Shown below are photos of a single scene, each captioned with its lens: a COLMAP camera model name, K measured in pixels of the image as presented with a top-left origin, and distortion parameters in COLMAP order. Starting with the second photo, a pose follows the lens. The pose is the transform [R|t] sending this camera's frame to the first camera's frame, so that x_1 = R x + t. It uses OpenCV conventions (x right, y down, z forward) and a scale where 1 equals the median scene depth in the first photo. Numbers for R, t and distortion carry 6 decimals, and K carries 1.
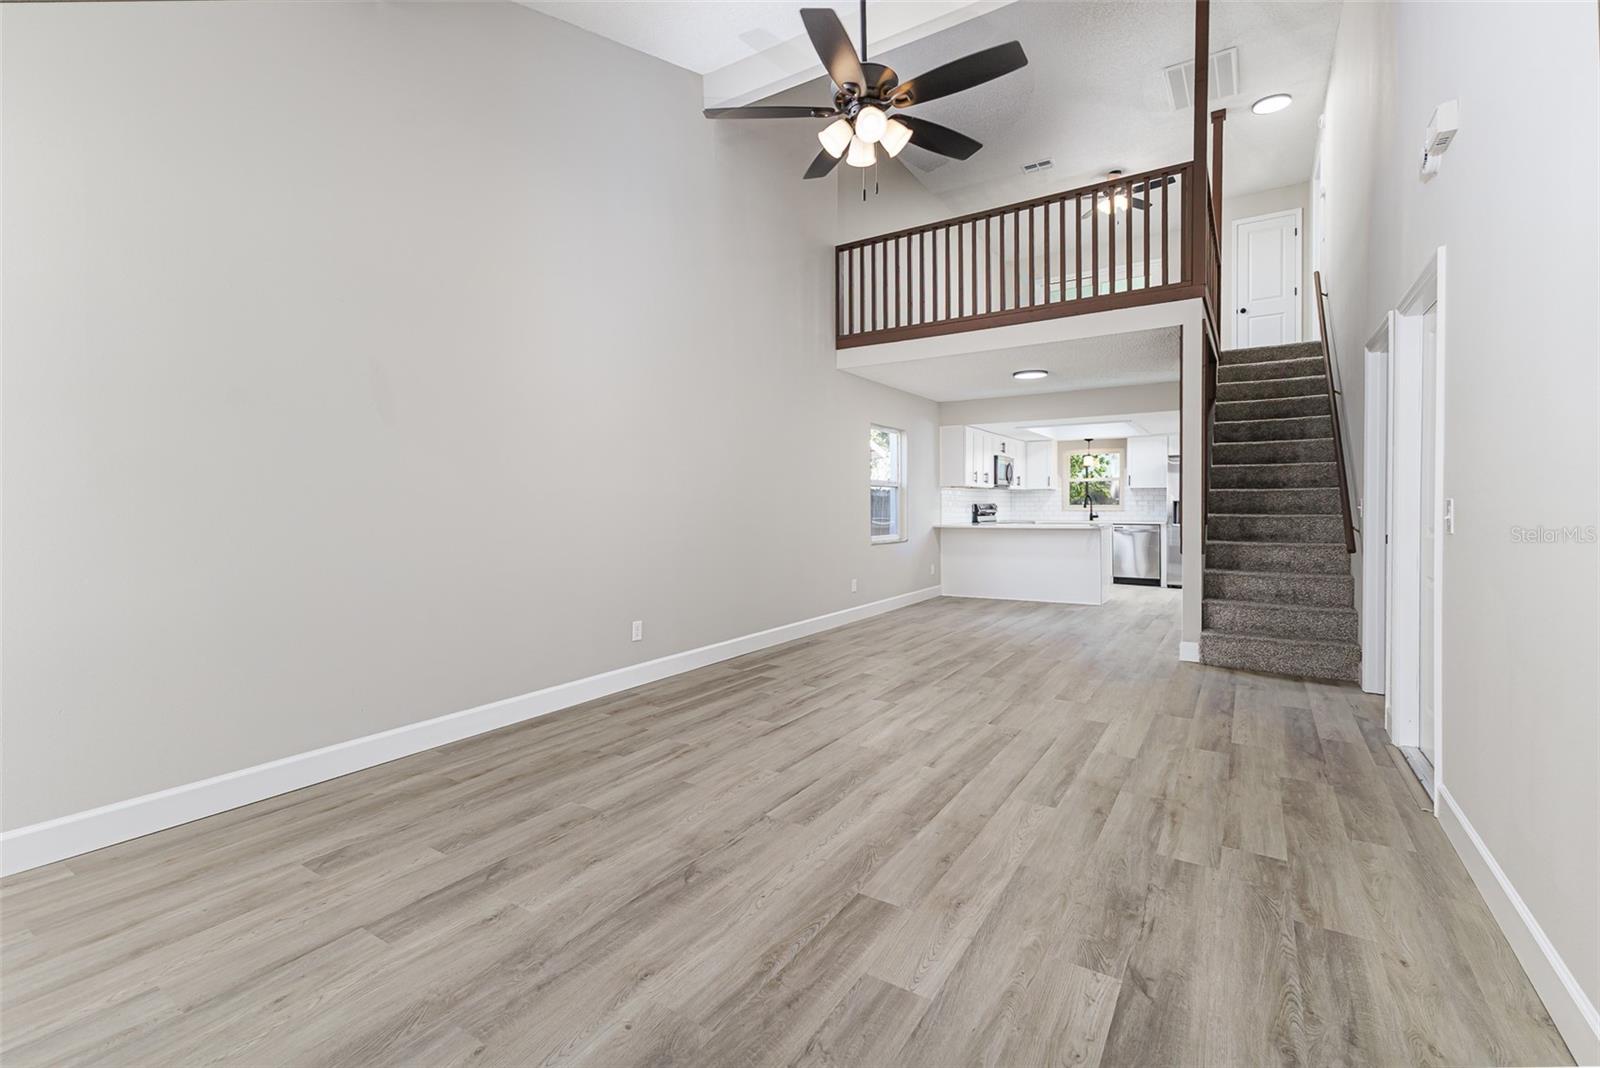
lens RADIAL K [[707.8, 0, 806.0], [0, 707.8, 515.7], [0, 0, 1]] dist [0.029210, -0.010484]
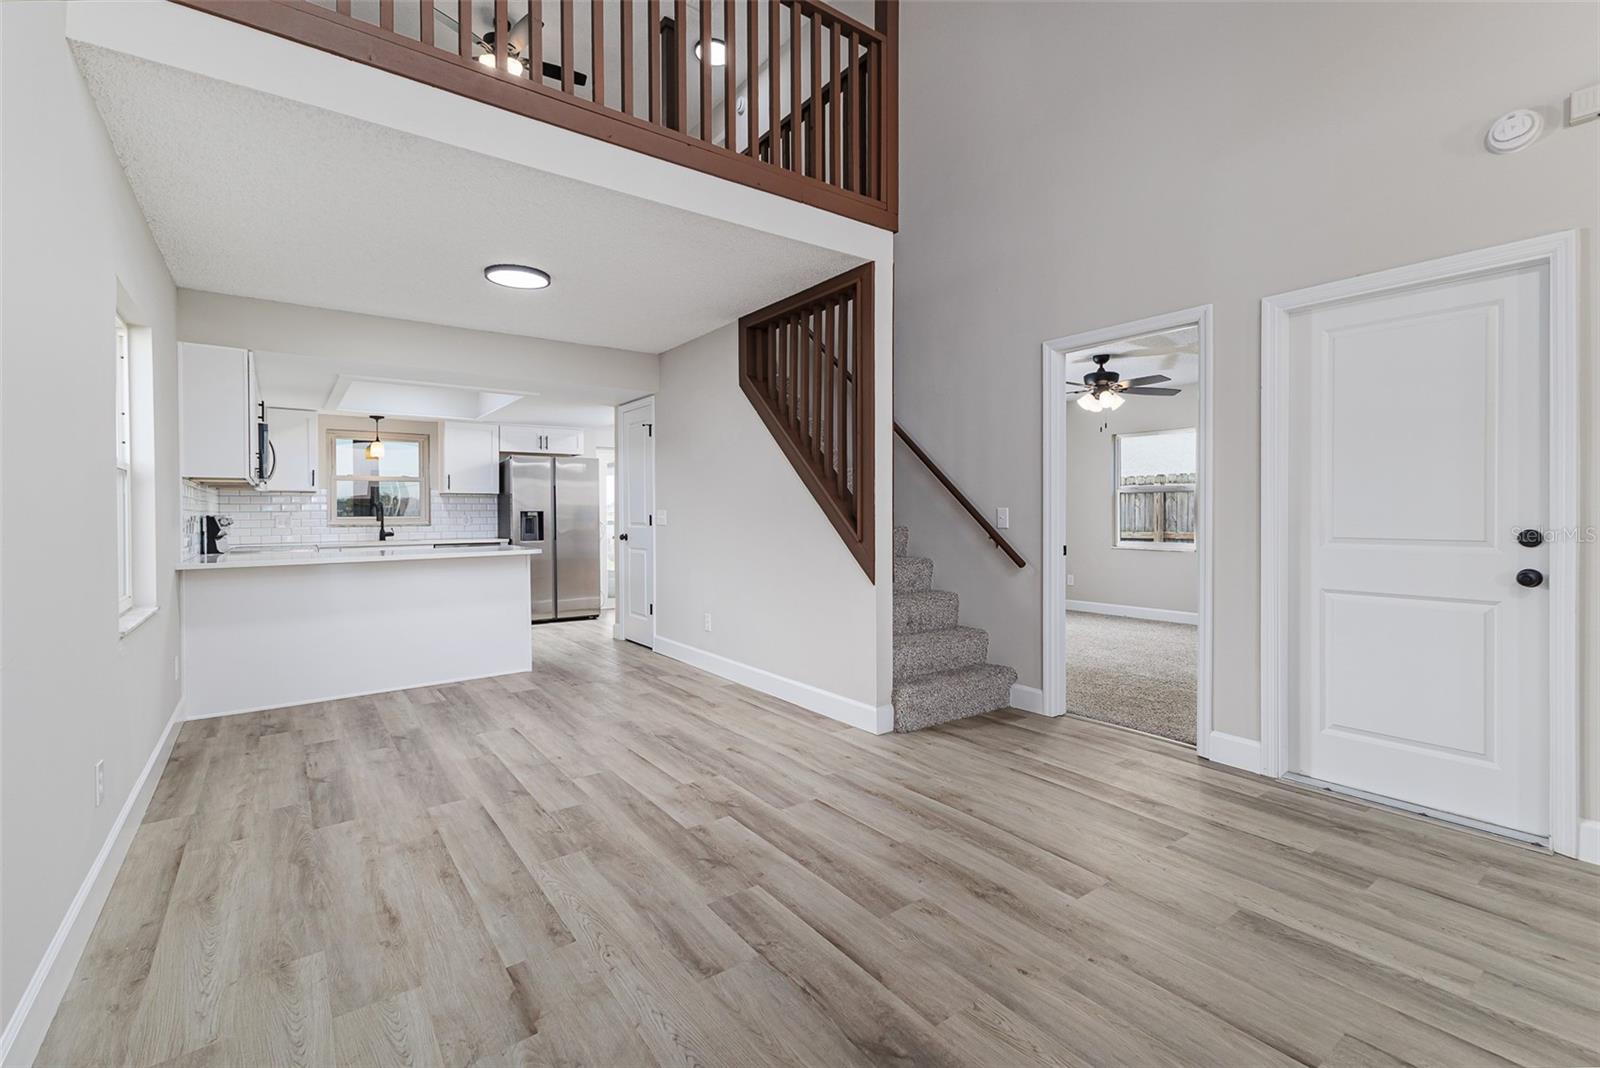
lens RADIAL K [[707.8, 0, 806.0], [0, 707.8, 515.7], [0, 0, 1]] dist [0.029210, -0.010484]
pose [[0.351924, -0.007262, 0.936000, -0.239062], [0.020562, 0.999789, 0.000026, -0.025240], [-0.935803, 0.019237, 0.351999, 1.207954]]
